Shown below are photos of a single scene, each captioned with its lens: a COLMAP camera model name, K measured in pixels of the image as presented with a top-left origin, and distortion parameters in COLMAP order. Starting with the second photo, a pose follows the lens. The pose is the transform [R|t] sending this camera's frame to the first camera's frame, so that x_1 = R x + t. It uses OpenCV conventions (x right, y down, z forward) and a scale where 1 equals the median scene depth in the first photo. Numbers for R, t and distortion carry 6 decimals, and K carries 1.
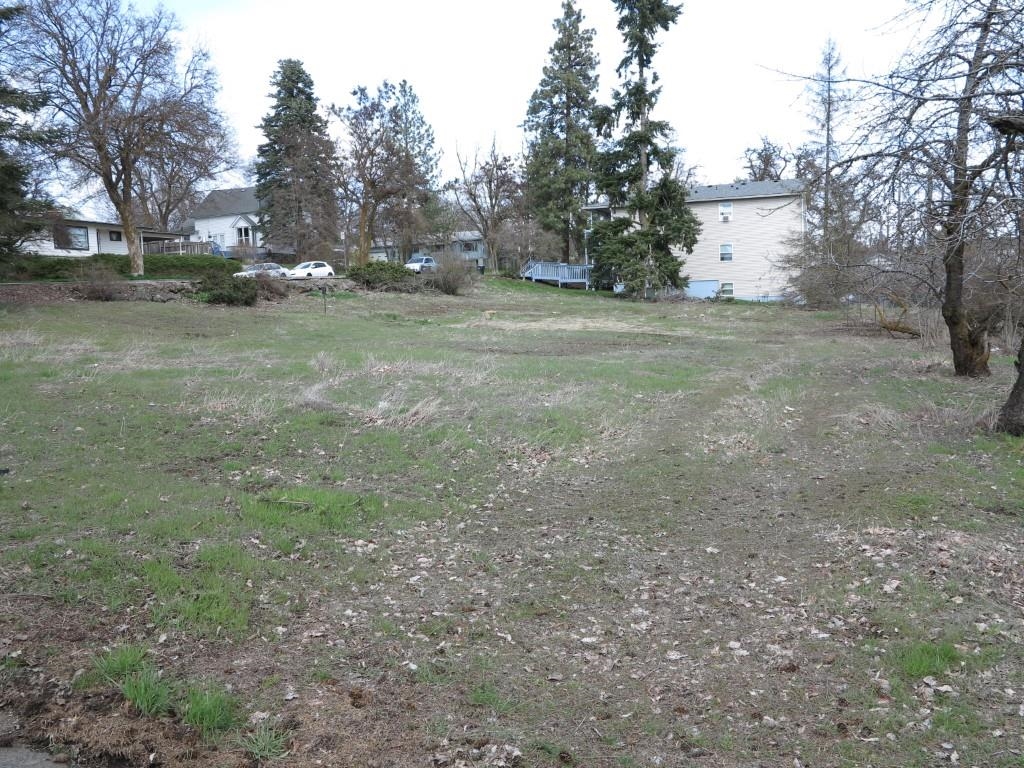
lens RADIAL K [[846.6, 0, 512.0], [0, 846.6, 384.0], [0, 0, 1]] dist [-0.031267, 0.005423]
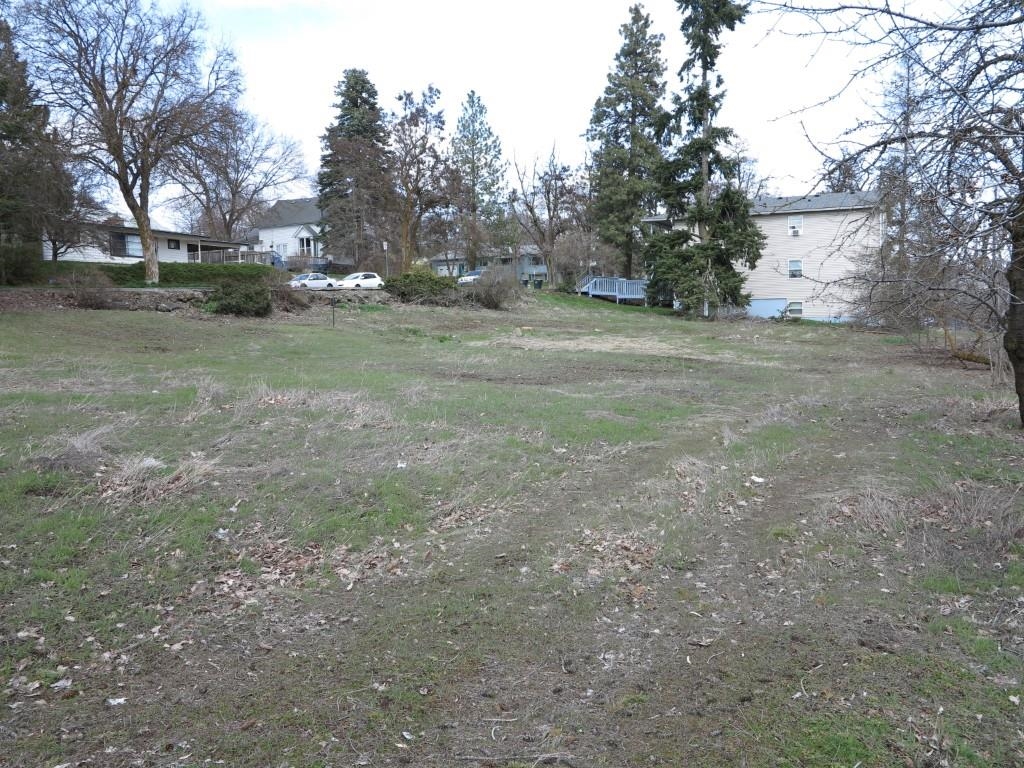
lens RADIAL K [[846.6, 0, 512.0], [0, 846.6, 384.0], [0, 0, 1]] dist [-0.031267, 0.005423]
pose [[0.995232, 0.026162, -0.093965, 0.035129], [-0.027765, 0.999490, -0.015783, -0.006237], [0.093504, 0.018317, 0.995450, 0.051620]]
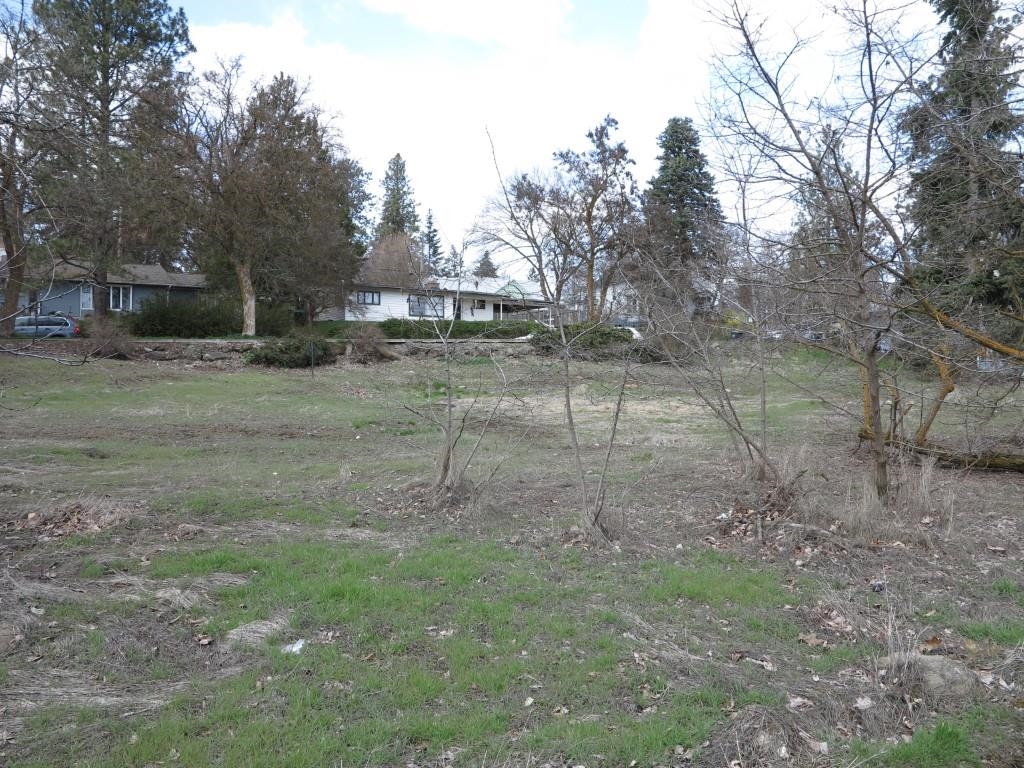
lens RADIAL K [[846.6, 0, 512.0], [0, 846.6, 384.0], [0, 0, 1]] dist [-0.031267, 0.005423]
pose [[0.815976, 0.038927, -0.576774, 0.207423], [-0.091501, 0.993850, -0.062373, -0.022458], [0.570799, 0.103670, 0.814519, 0.235137]]
